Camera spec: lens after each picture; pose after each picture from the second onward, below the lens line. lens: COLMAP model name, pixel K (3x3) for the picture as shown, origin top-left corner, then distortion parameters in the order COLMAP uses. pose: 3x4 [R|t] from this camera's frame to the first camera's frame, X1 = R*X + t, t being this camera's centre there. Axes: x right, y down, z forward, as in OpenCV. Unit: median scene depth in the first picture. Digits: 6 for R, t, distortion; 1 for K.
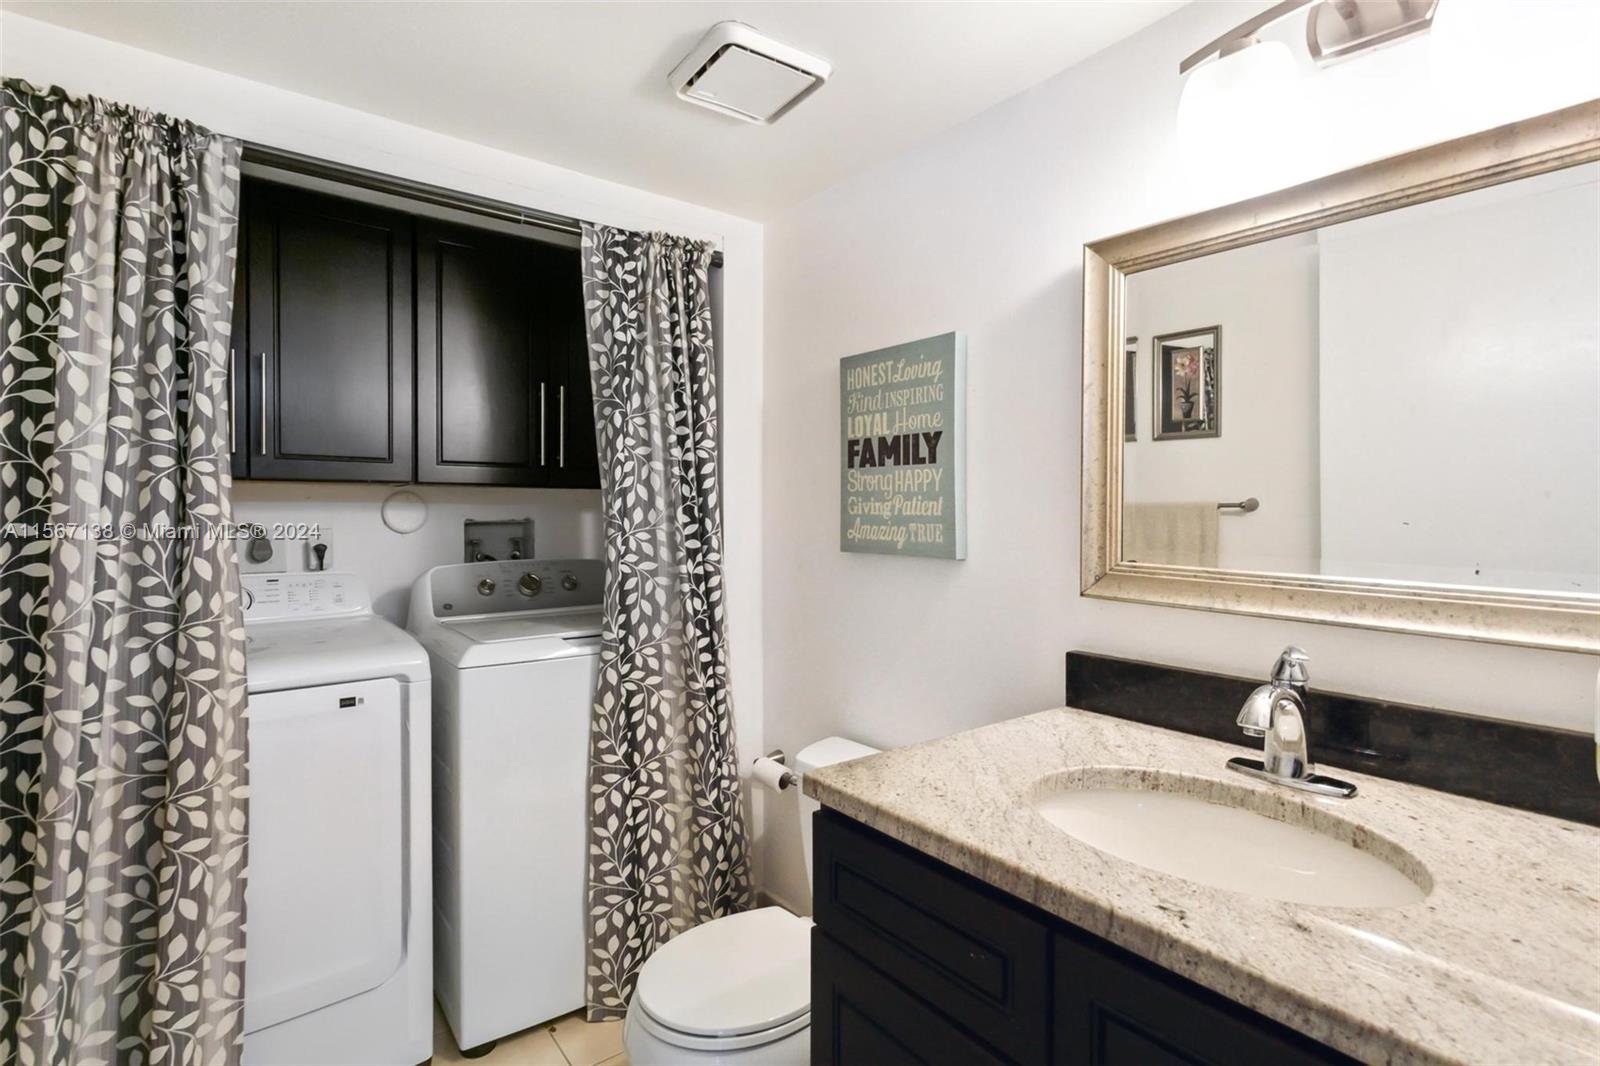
lens RADIAL K [[769.9, 0, 801.5], [0, 769.9, 517.7], [0, 0, 1]] dist [0.002667, 0.000404]
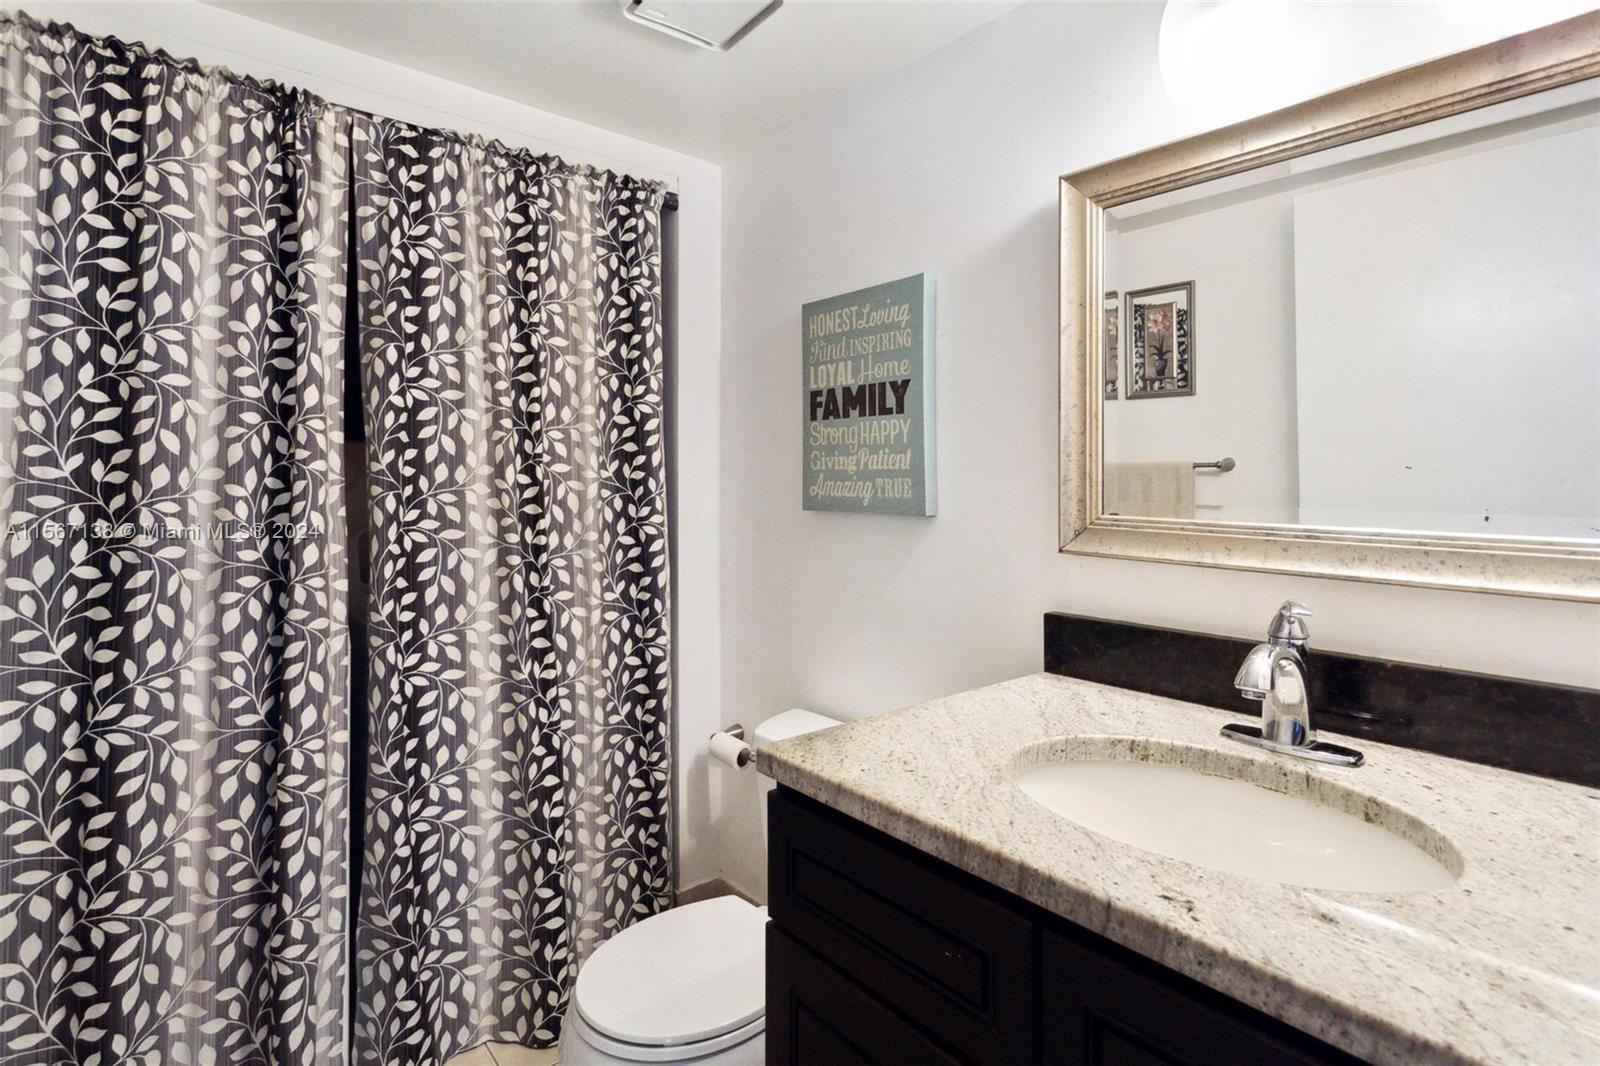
lens RADIAL K [[778.8, 0, 796.5], [0, 778.8, 476.9], [0, 0, 1]] dist [0.002512, 0.000594]
pose [[0.999367, -0.001628, 0.035525, 0.016464], [0.002228, 0.999856, -0.016832, 0.033808], [-0.035492, 0.016900, 0.999227, 0.092698]]
